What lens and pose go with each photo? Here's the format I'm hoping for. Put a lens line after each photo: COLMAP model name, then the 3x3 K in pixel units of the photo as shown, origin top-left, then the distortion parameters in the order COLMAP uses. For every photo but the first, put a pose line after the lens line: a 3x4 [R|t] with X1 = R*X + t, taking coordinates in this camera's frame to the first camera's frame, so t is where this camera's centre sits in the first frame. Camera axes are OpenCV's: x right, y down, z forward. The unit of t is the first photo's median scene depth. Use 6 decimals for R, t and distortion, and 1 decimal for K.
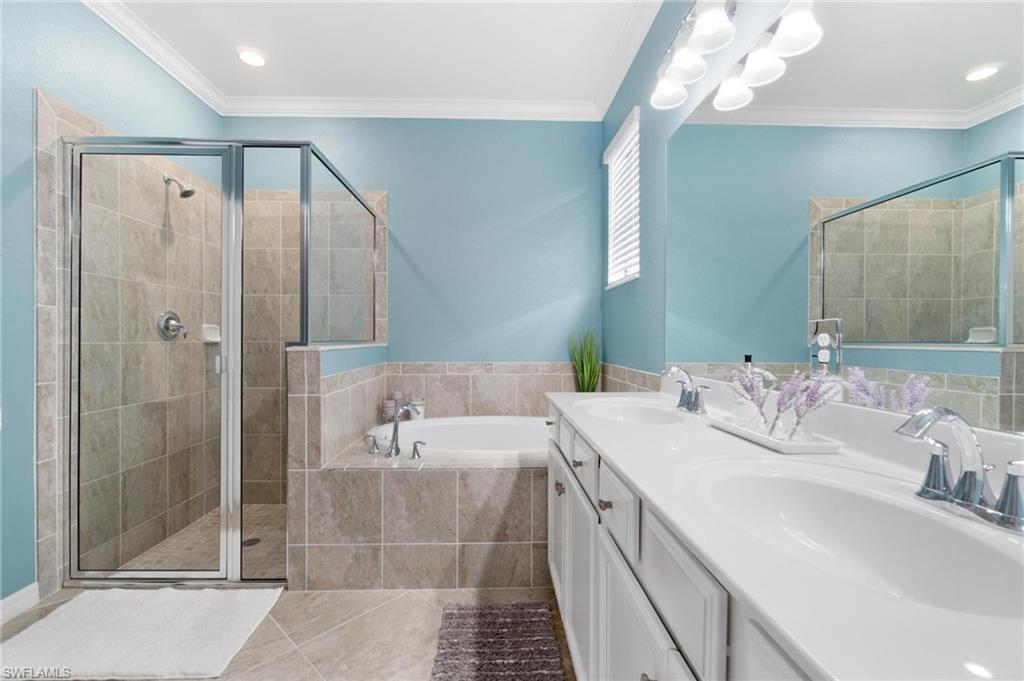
lens RADIAL K [[442.5, 0, 503.5], [0, 442.5, 343.3], [0, 0, 1]] dist [-0.007104, 0.000262]
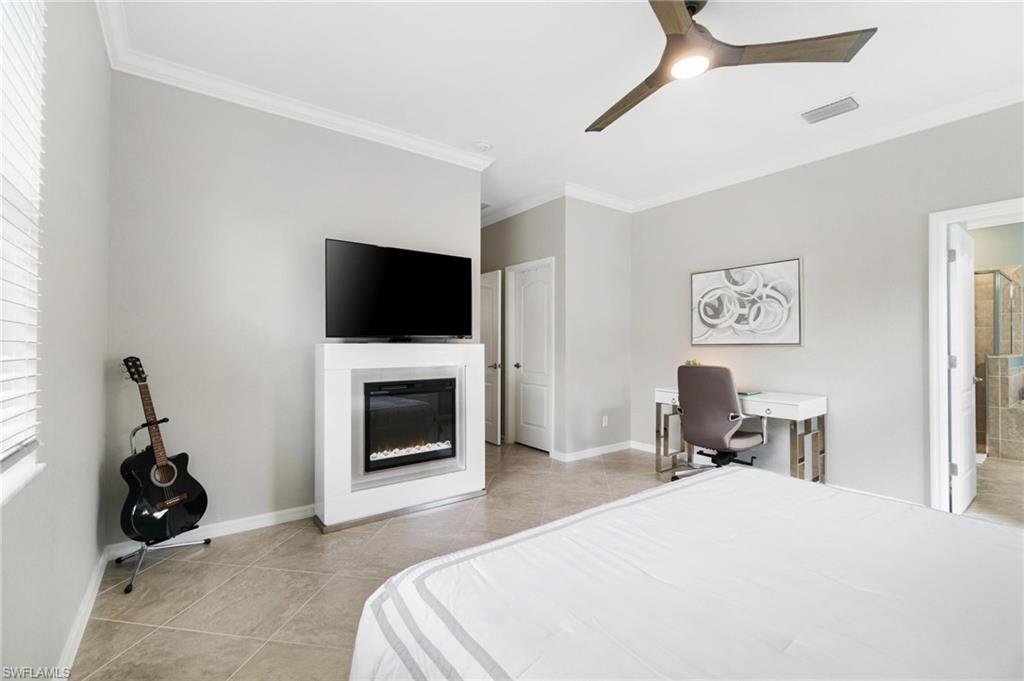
lens RADIAL K [[442.5, 0, 503.5], [0, 442.5, 343.3], [0, 0, 1]] dist [-0.007104, 0.000262]
pose [[0.573354, -0.004993, -0.819293, -0.040351], [-0.007459, 0.999908, -0.011313, -0.014894], [0.819274, 0.012597, 0.573264, -2.562139]]
